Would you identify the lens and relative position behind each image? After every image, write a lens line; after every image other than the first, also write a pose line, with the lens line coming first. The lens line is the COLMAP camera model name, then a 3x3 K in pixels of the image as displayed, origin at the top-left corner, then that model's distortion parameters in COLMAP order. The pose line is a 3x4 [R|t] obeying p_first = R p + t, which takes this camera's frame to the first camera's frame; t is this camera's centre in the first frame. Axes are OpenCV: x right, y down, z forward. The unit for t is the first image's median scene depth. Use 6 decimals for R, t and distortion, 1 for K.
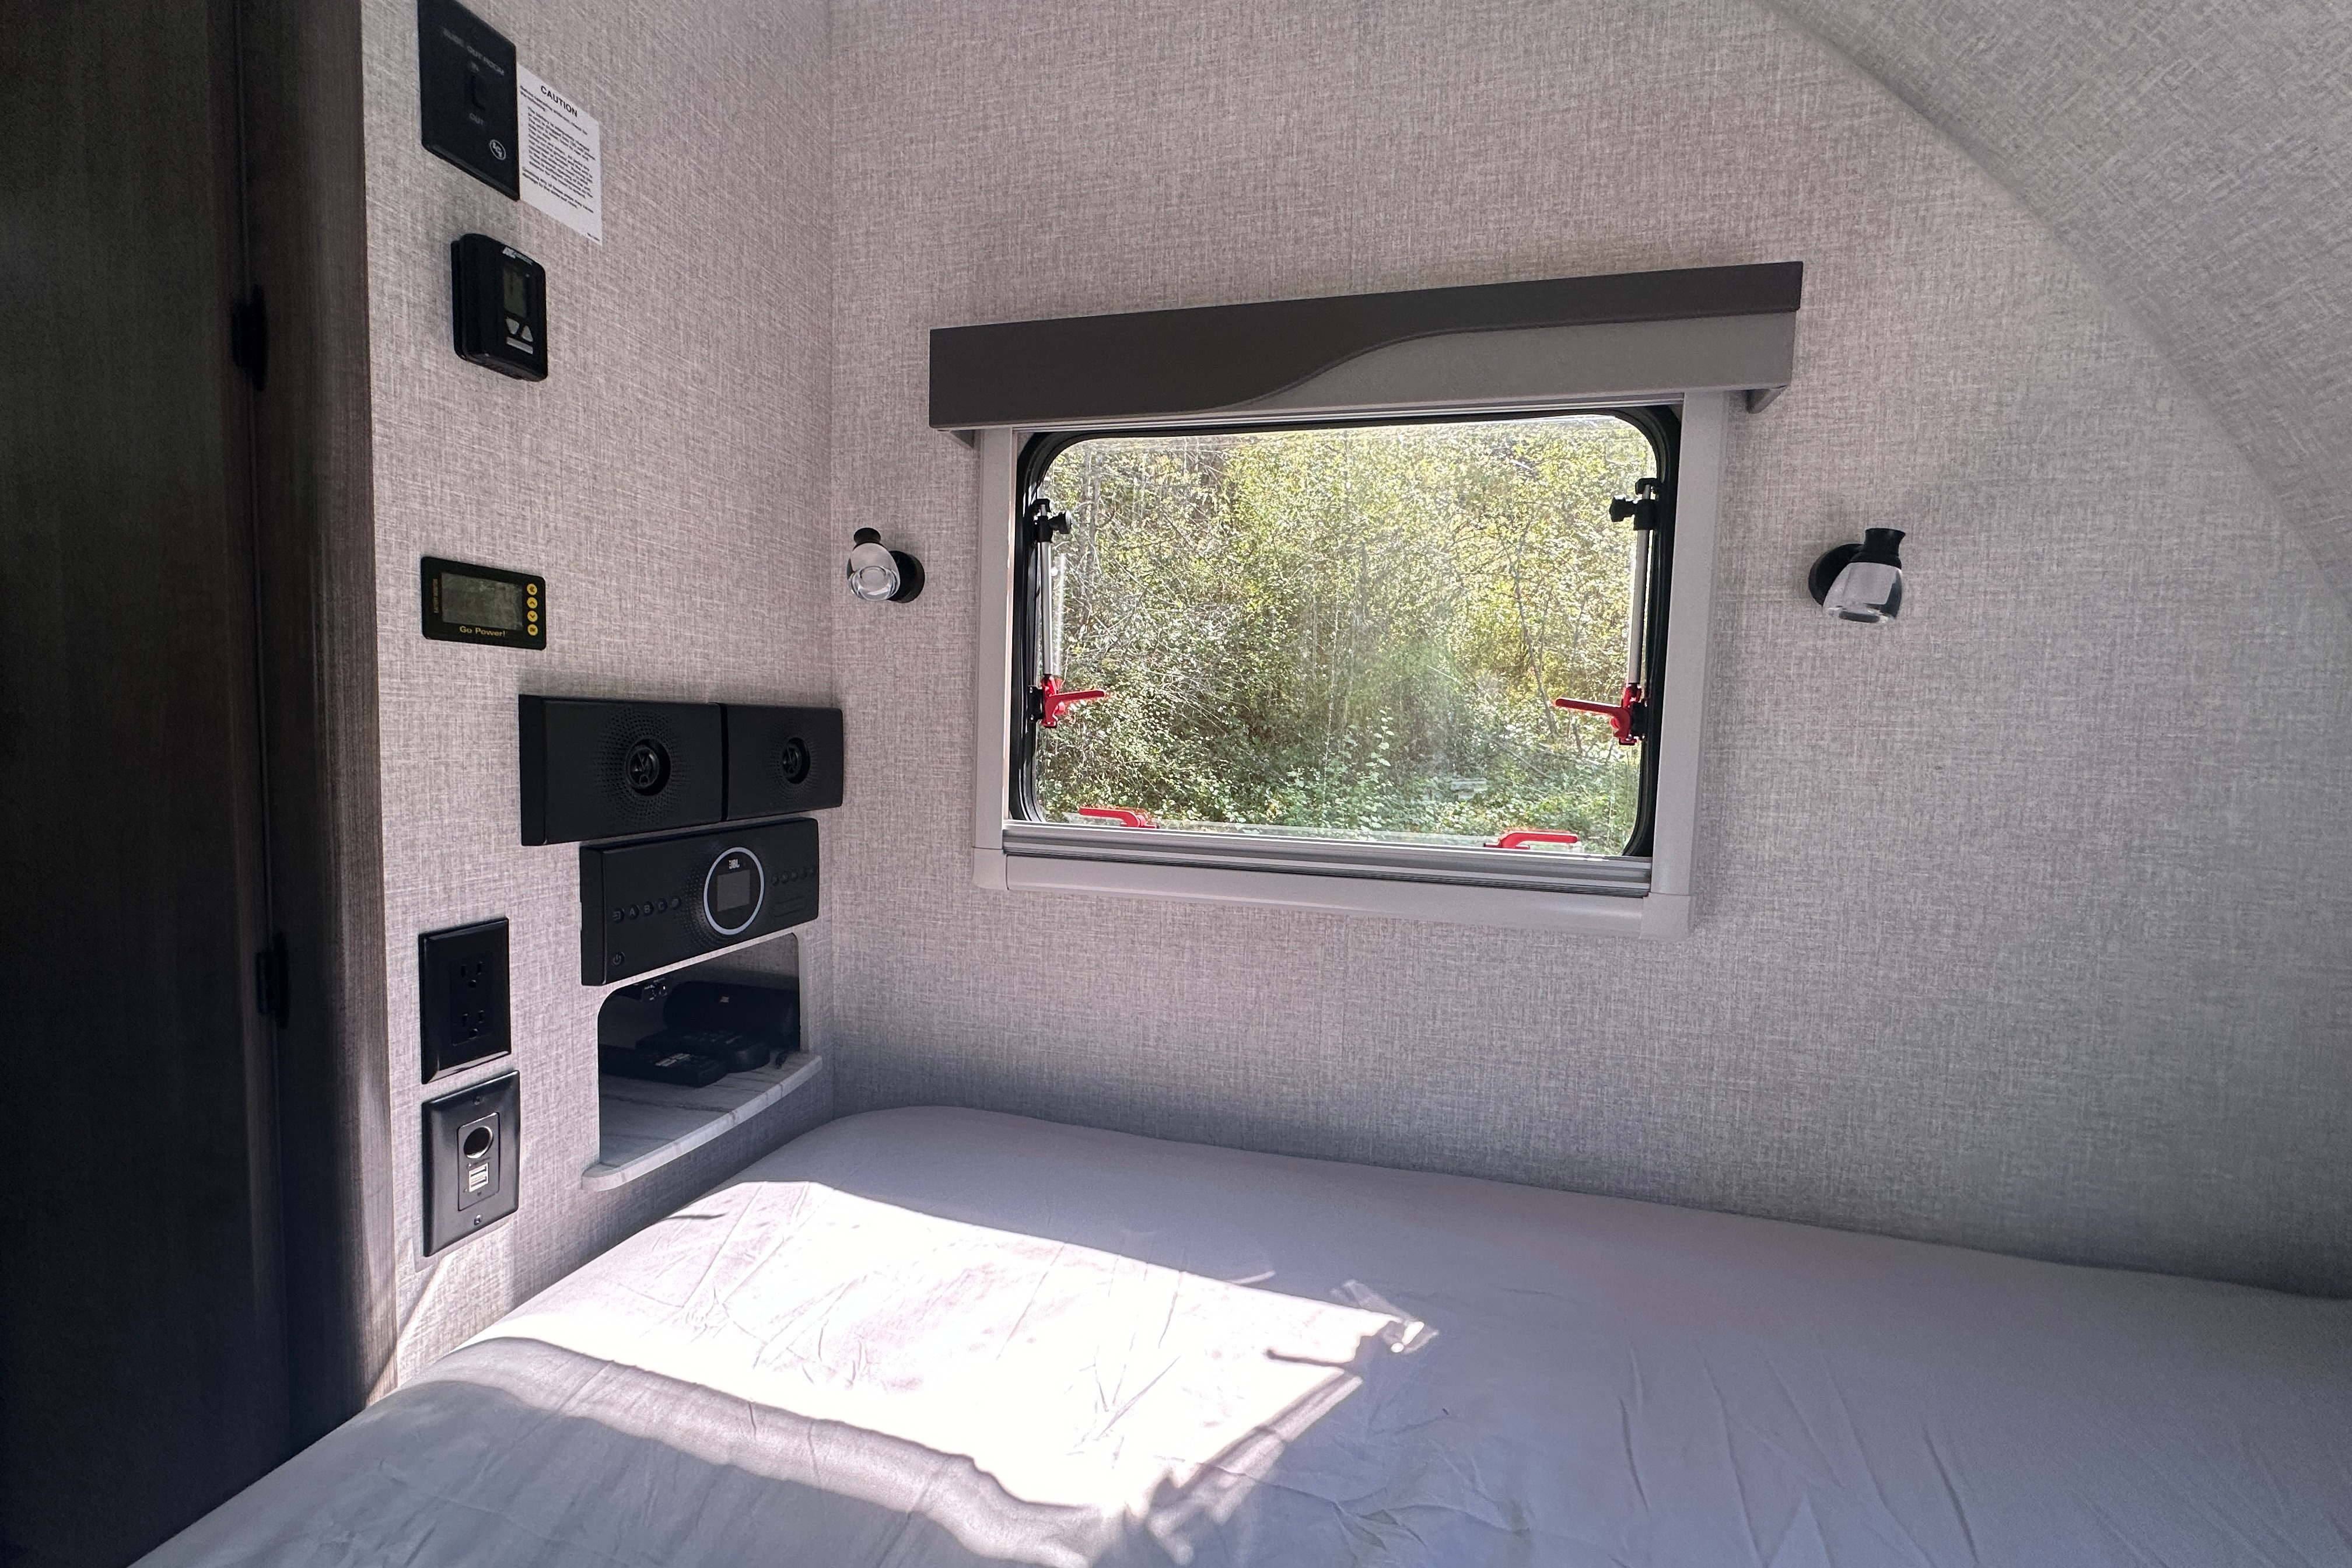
lens RADIAL K [[914.2, 0, 1182.7], [0, 914.2, 776.8], [0, 0, 1]] dist [-0.000161, 0.000017]
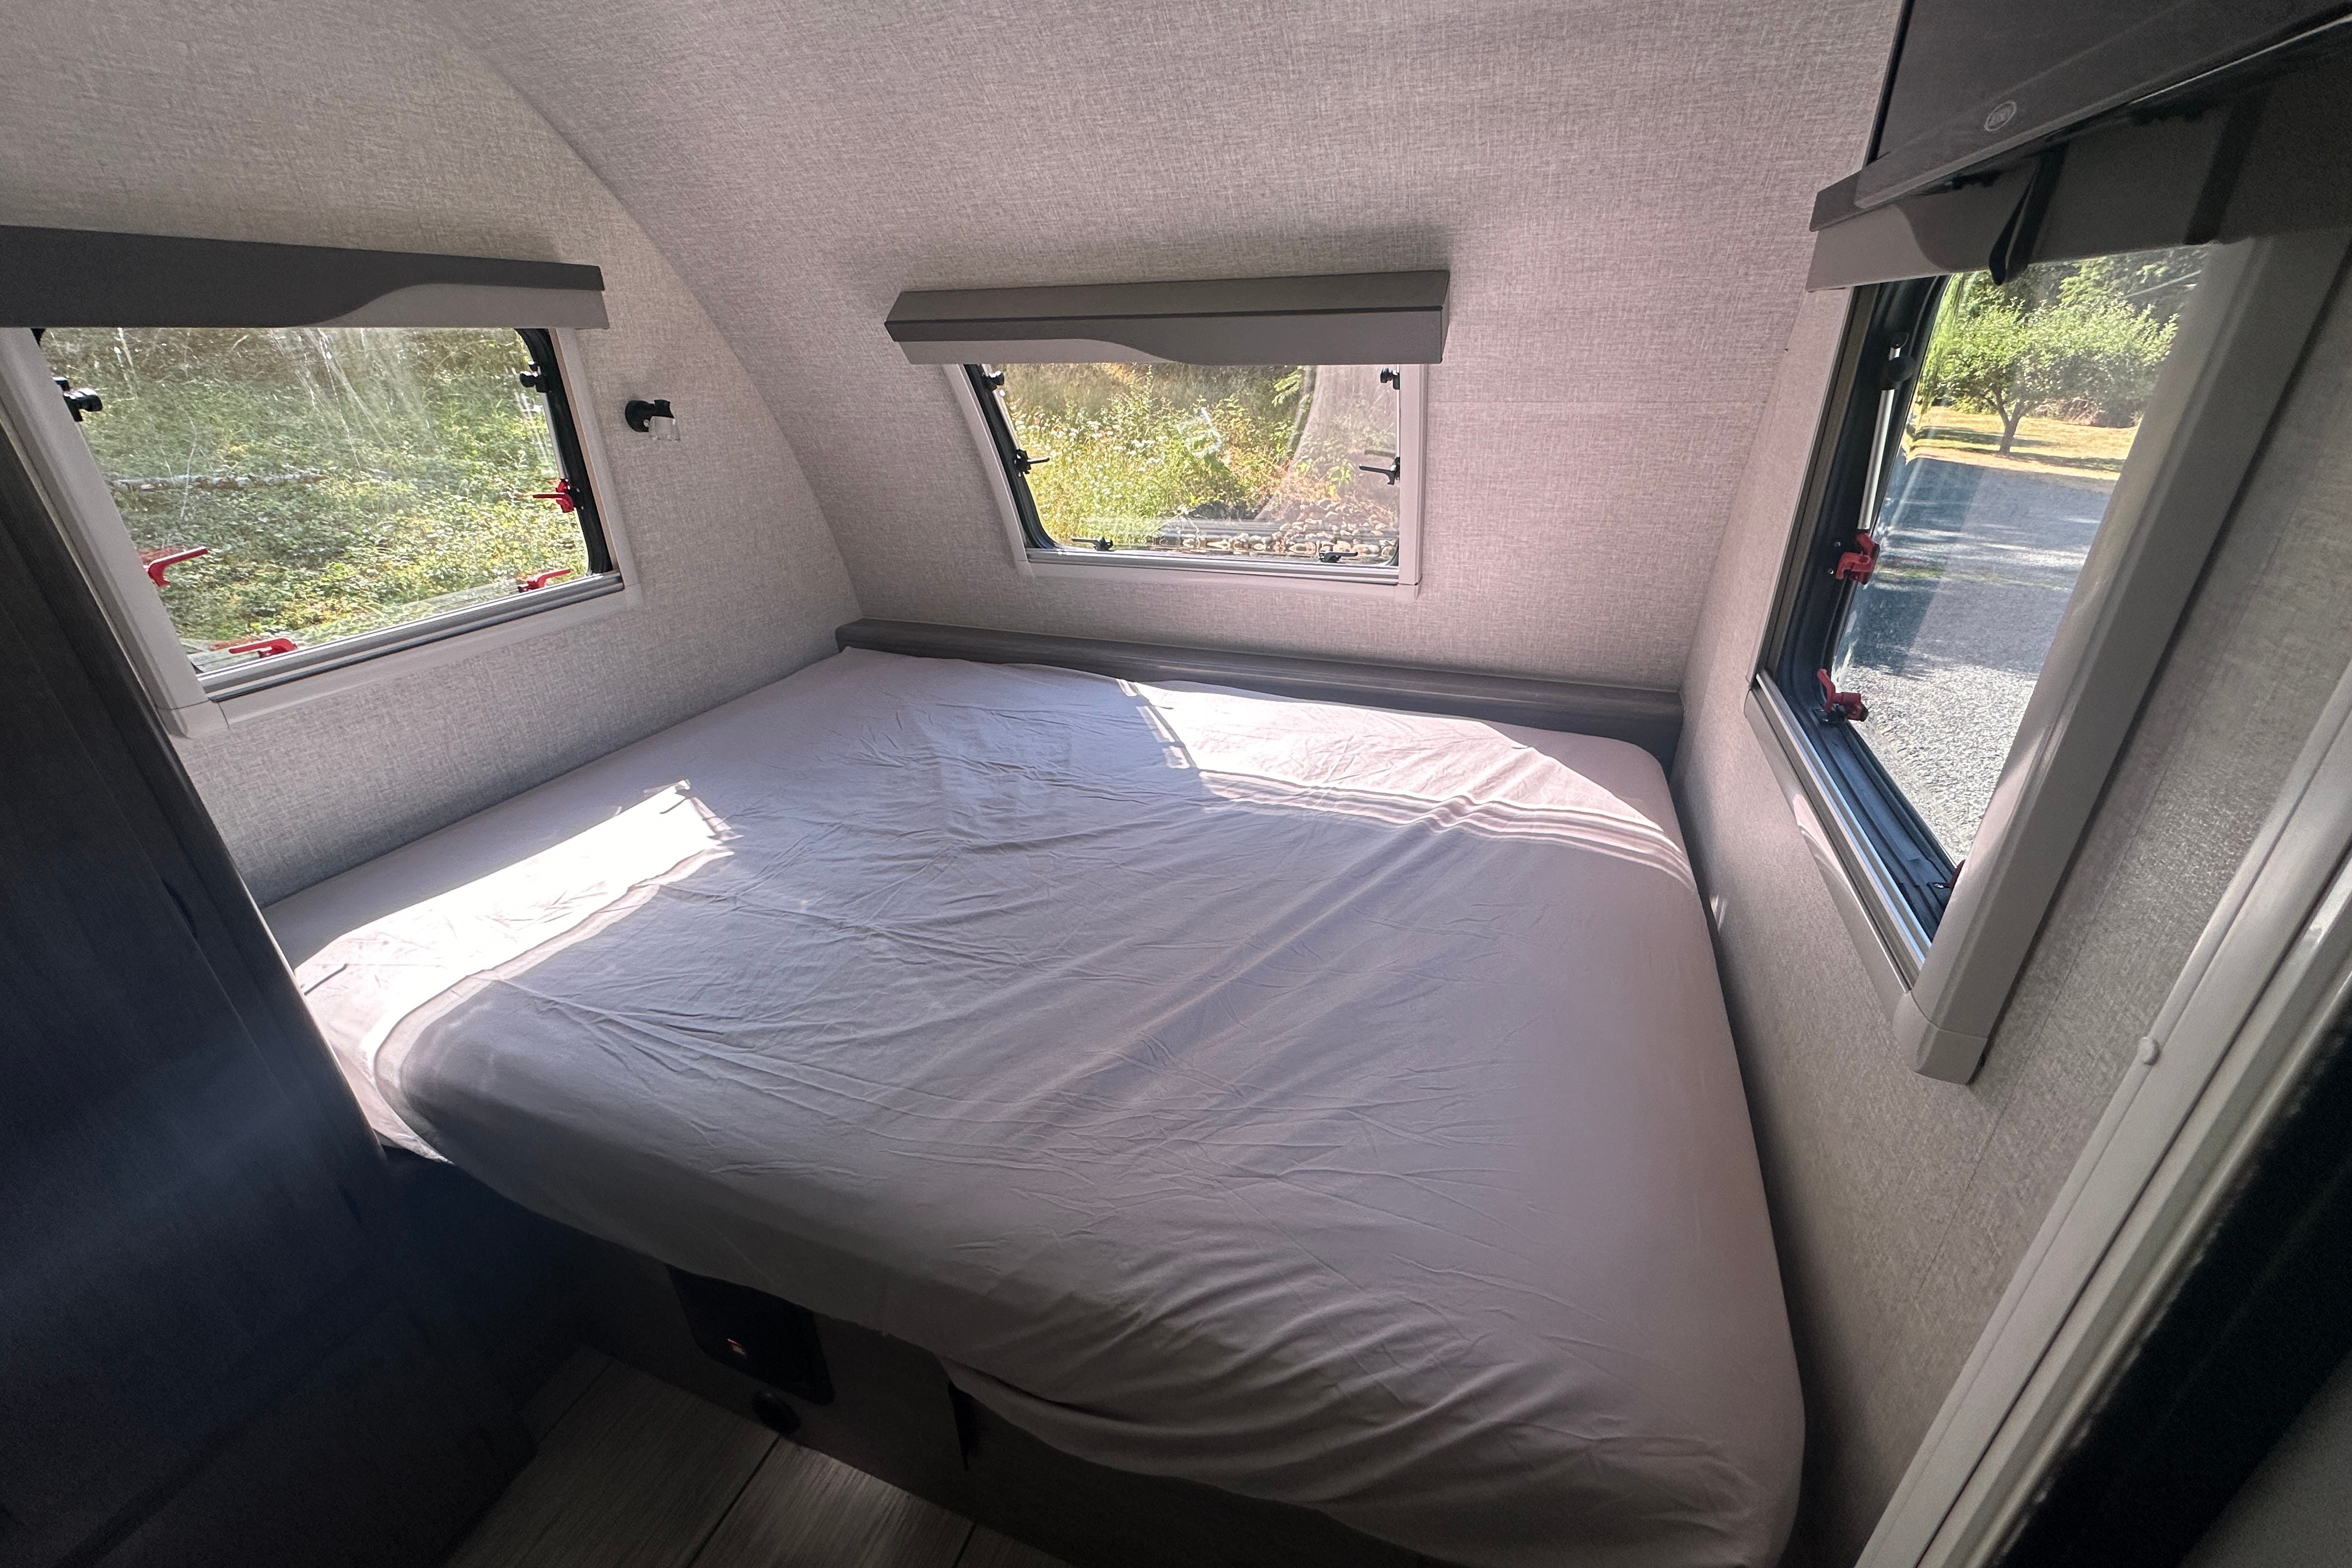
lens RADIAL K [[936.7, 0, 1176.0], [0, 936.7, 784.0], [0, 0, 1]] dist [-0.000830, -0.000051]
pose [[0.112319, -0.455910, 0.882910, -1.496263], [0.077294, 0.889849, 0.449661, -0.349244], [-0.990661, 0.017738, 0.135186, -0.535521]]
